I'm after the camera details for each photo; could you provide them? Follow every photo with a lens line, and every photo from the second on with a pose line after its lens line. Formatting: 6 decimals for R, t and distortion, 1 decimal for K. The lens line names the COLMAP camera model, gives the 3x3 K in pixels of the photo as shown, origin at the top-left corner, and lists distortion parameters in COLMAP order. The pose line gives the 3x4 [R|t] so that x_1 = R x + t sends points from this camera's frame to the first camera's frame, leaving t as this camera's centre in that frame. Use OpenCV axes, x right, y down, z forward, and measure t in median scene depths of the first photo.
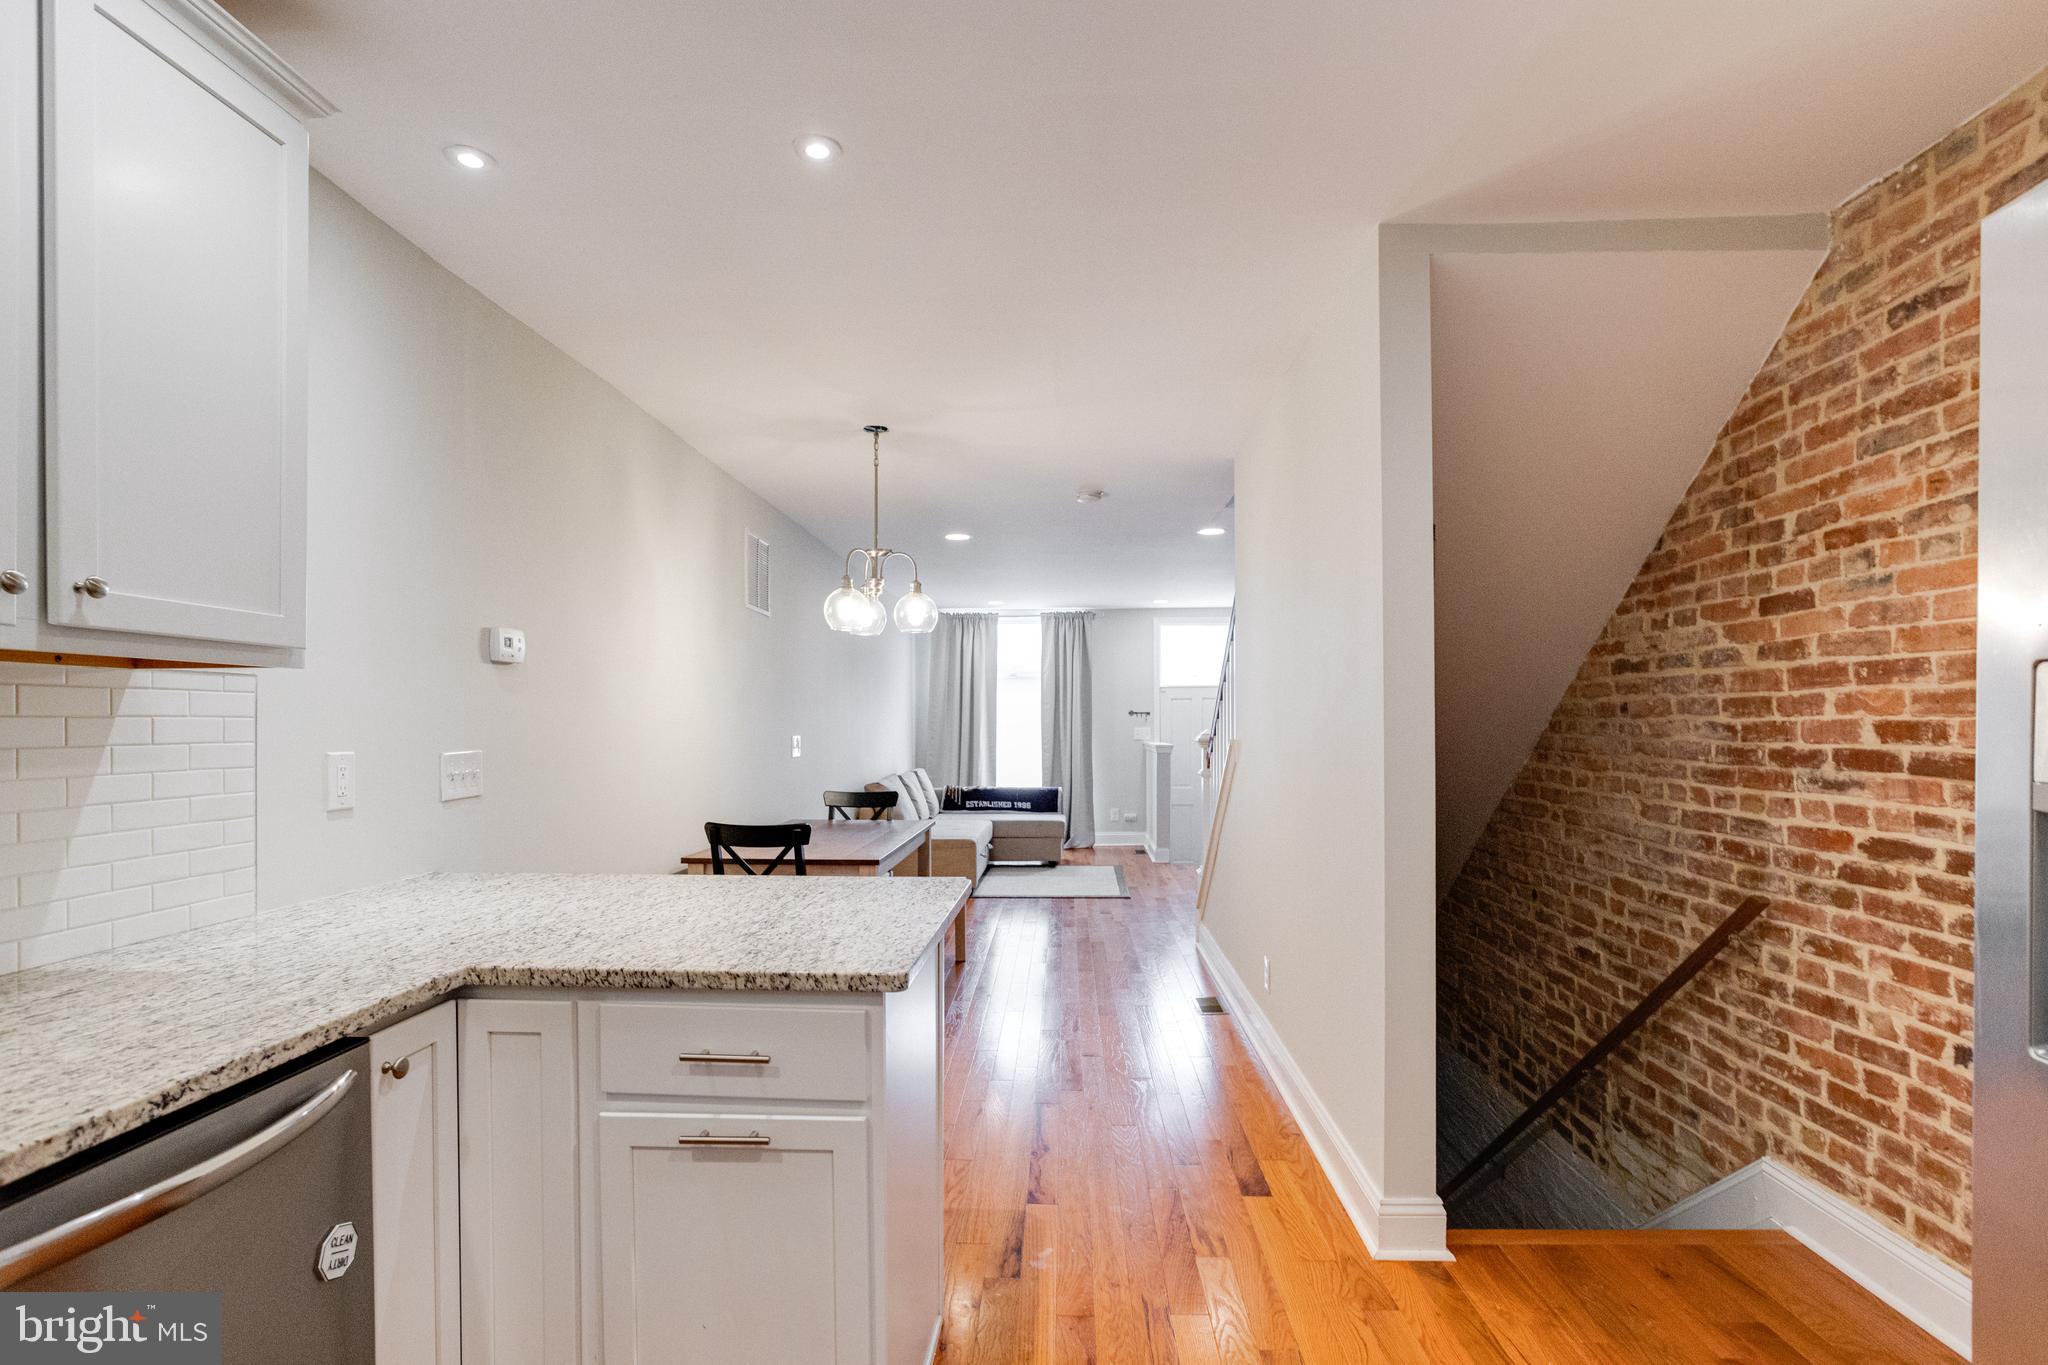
lens RADIAL K [[1027.3, 0, 1025.6], [0, 1027.3, 720.9], [0, 0, 1]] dist [-0.032386, 0.024408]
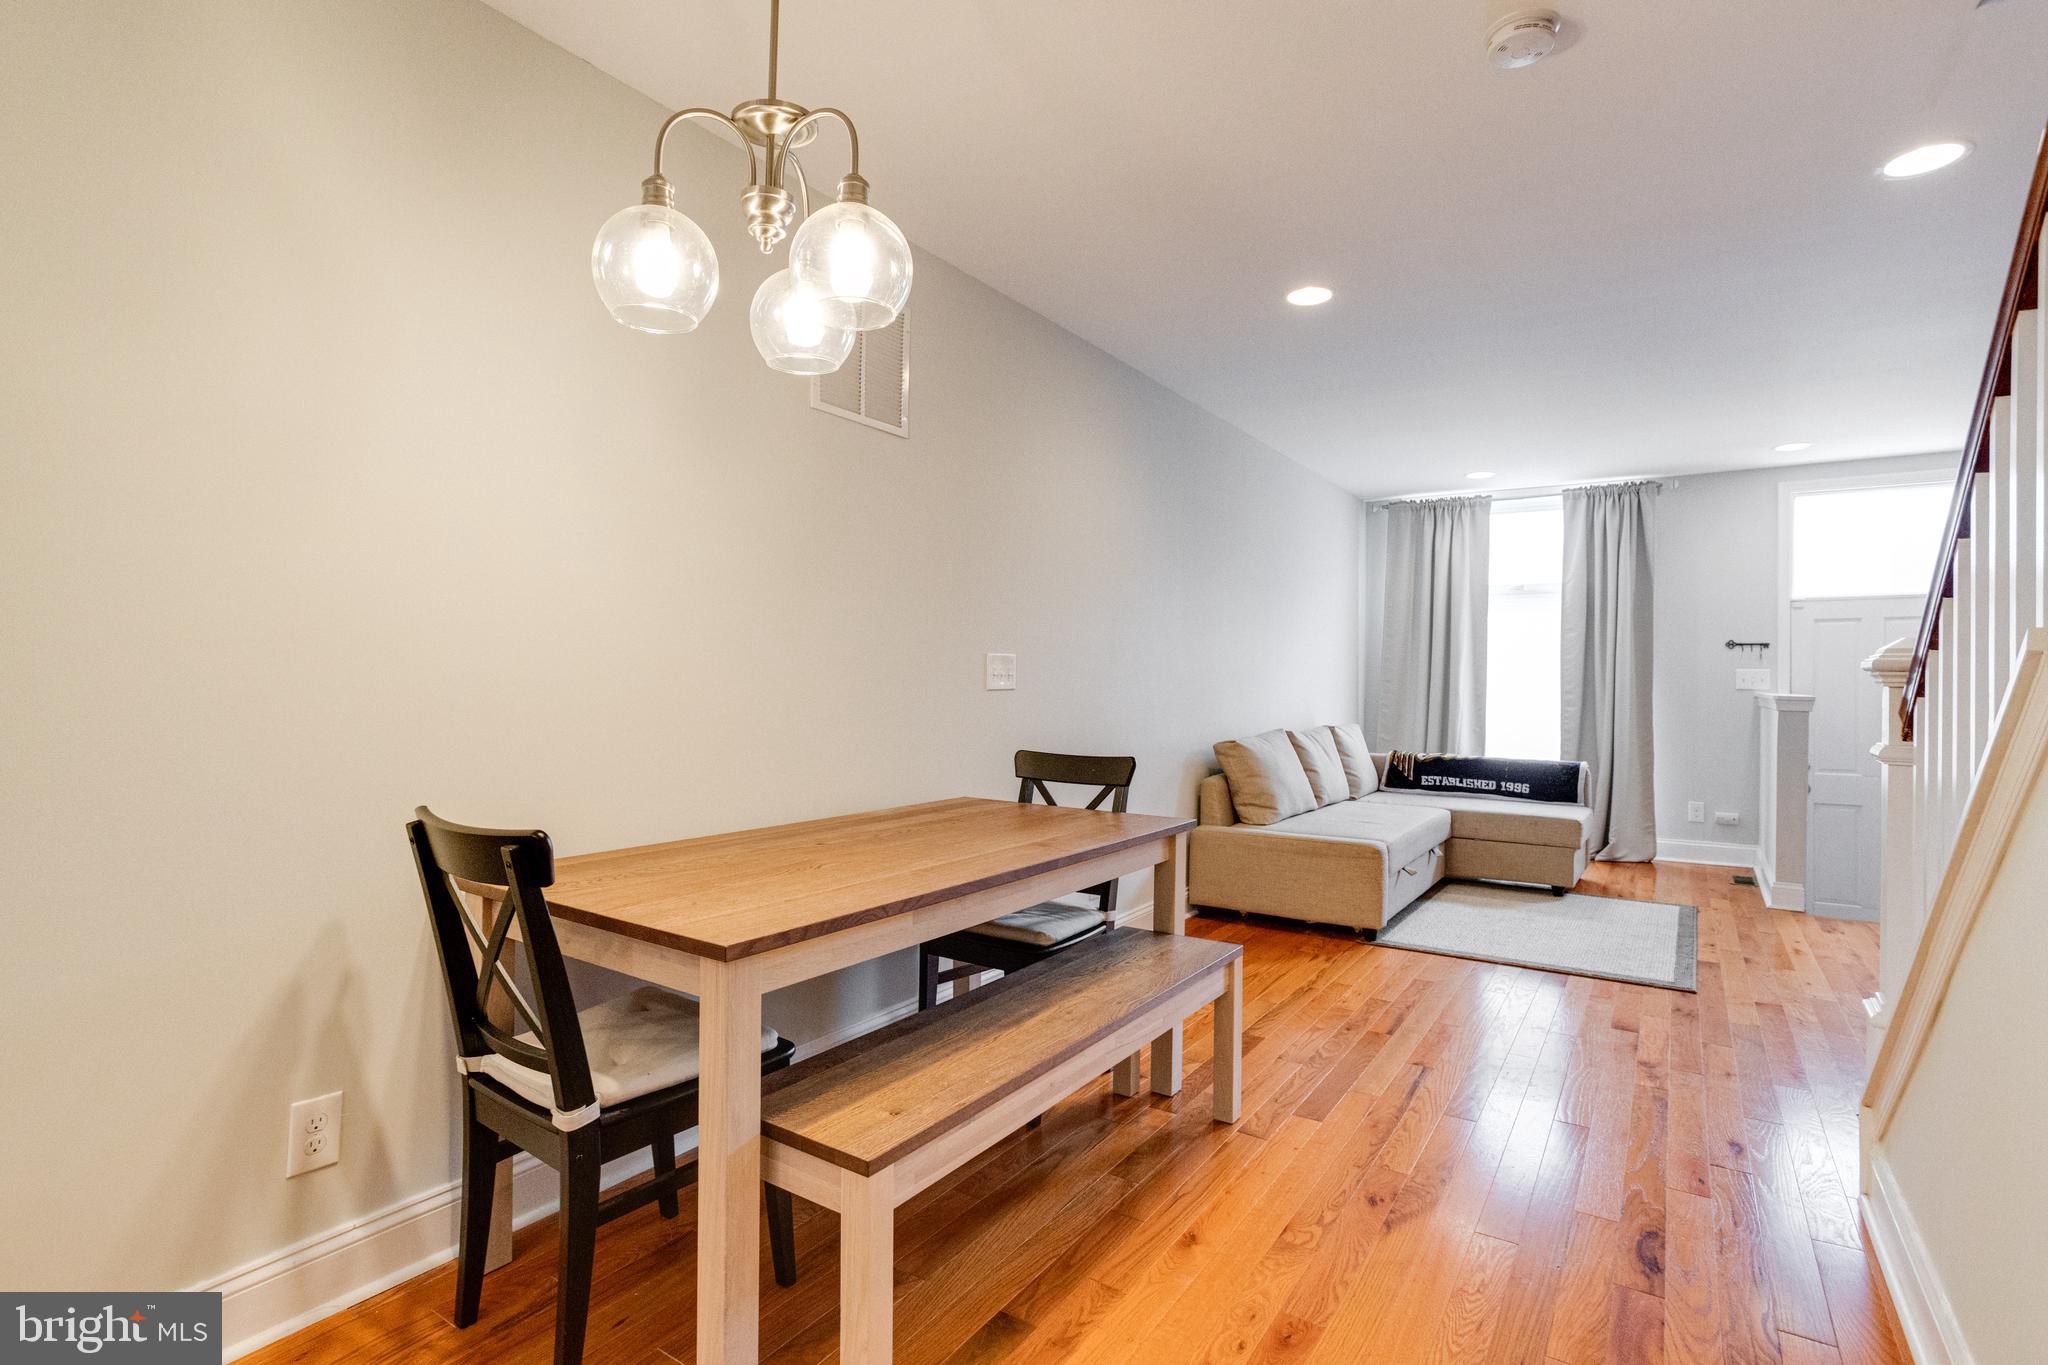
lens RADIAL K [[1006.9, 0, 1022.3], [0, 1006.9, 670.9], [0, 0, 1]] dist [-0.042266, 0.028632]
pose [[0.855421, 0.009954, -0.517838, 0.098871], [-0.012944, 0.999914, -0.002162, 0.028755], [0.517772, 0.008553, 0.855476, 0.581614]]
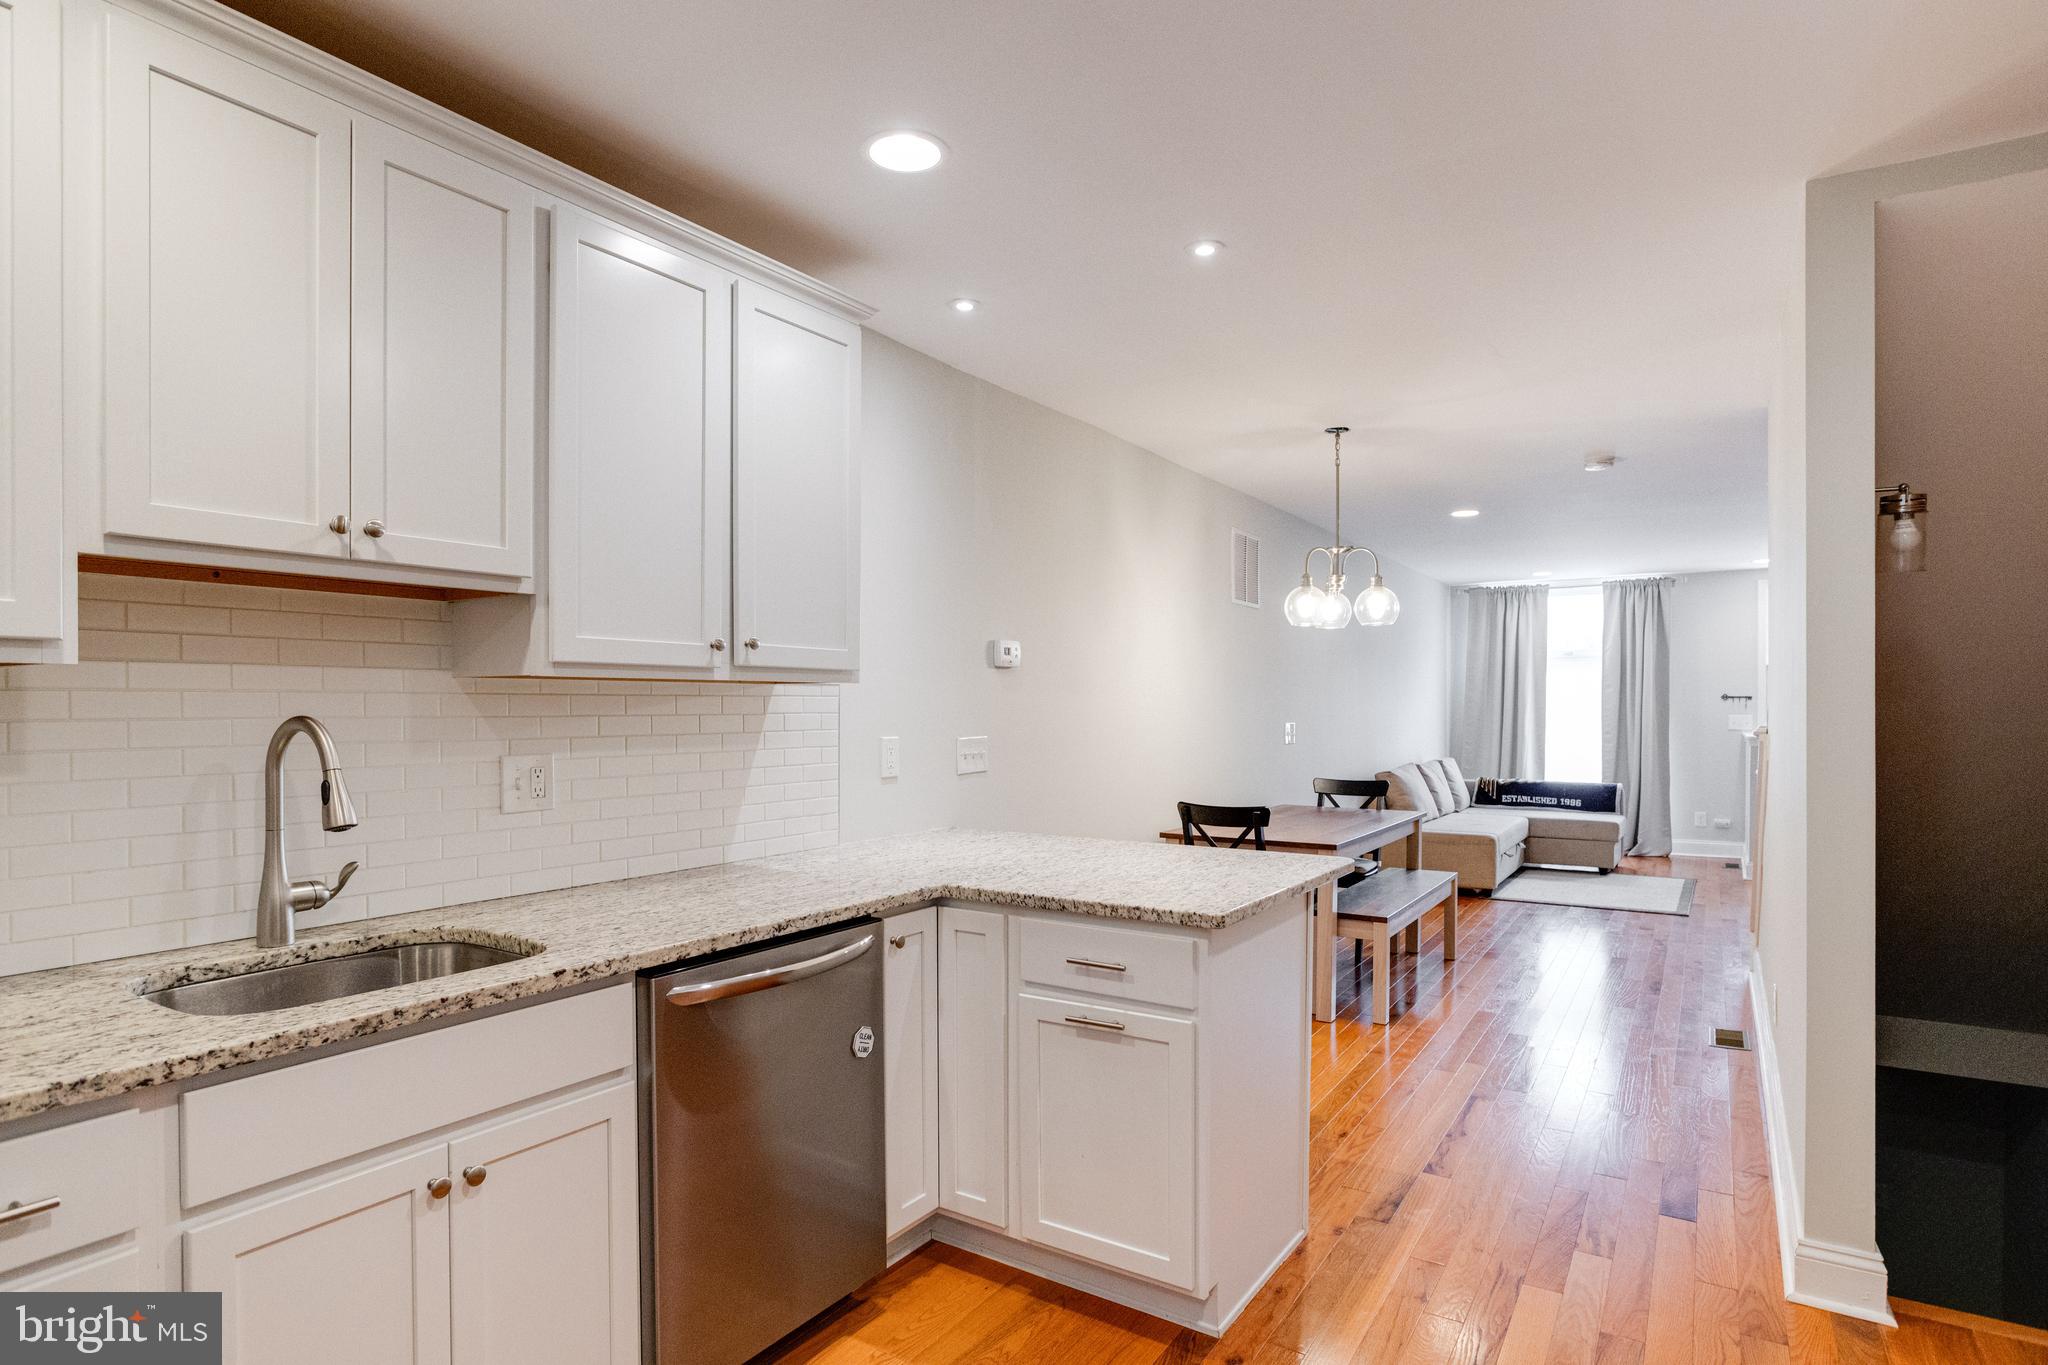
lens RADIAL K [[1111.1, 0, 1020.6], [0, 1111.1, 712.5], [0, 0, 1]] dist [-0.015051, 0.001229]
pose [[0.867825, 0.007223, -0.496817, 0.106004], [-0.001956, 0.999936, 0.011120, -0.008692], [0.496865, -0.008678, 0.867784, -0.105177]]
